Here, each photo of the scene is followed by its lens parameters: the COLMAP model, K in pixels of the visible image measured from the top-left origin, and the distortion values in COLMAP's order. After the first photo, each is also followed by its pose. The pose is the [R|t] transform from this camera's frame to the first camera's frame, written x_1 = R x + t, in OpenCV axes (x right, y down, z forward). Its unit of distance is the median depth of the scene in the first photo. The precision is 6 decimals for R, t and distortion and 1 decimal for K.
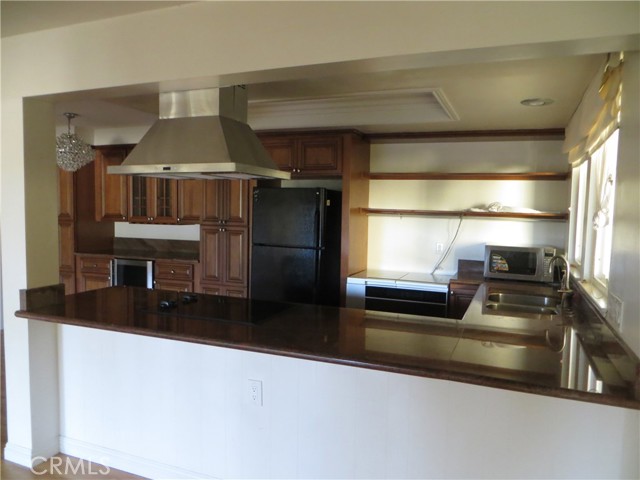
lens RADIAL K [[486.7, 0, 323.1], [0, 486.7, 243.7], [0, 0, 1]] dist [-0.001948, -0.007553]
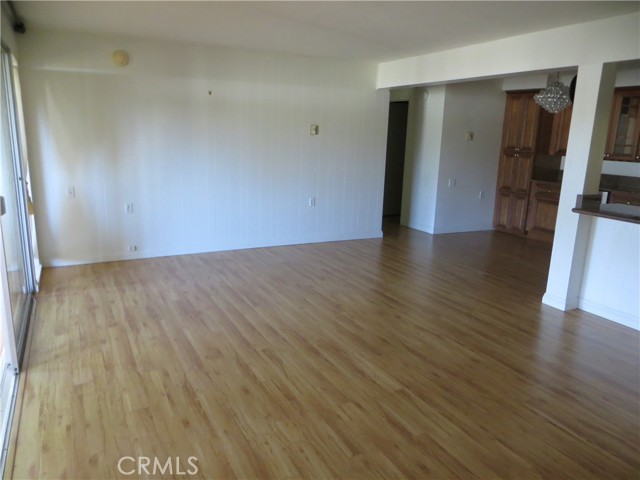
lens RADIAL K [[486.7, 0, 319.5], [0, 486.7, 238.5], [0, 0, 1]] dist [-0.001948, -0.007553]
pose [[0.765392, 0.160560, -0.623213, -0.164478], [-0.090763, 0.985630, 0.142461, 0.051774], [0.637132, -0.052474, 0.768967, -0.409931]]
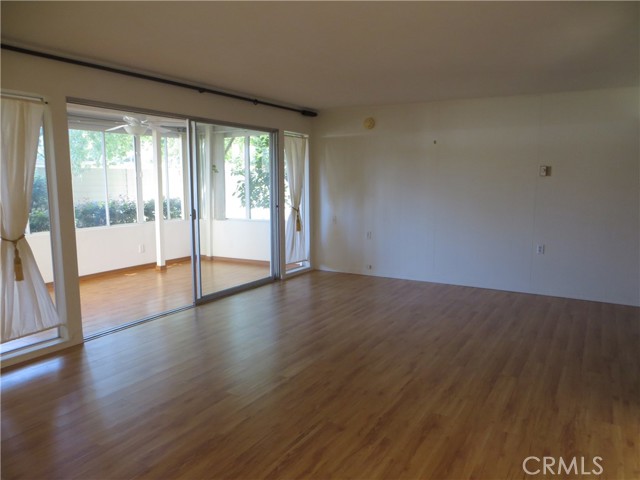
lens RADIAL K [[486.7, 0, 323.8], [0, 486.7, 236.6], [0, 0, 1]] dist [-0.001948, -0.007553]
pose [[-0.117452, 0.121709, -0.985592, 0.263116], [-0.097921, 0.986206, 0.133454, 0.002078], [0.988239, 0.112185, -0.103914, 0.235376]]
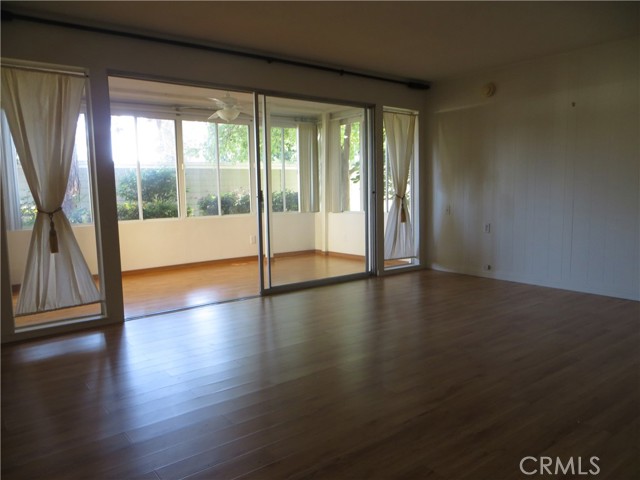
lens RADIAL K [[486.7, 0, 318.9], [0, 486.7, 238.6], [0, 0, 1]] dist [-0.001948, -0.007553]
pose [[-0.481539, 0.103126, -0.870336, 0.029580], [-0.067145, 0.985794, 0.153957, 0.052983], [0.873849, 0.132575, -0.467773, 0.426009]]
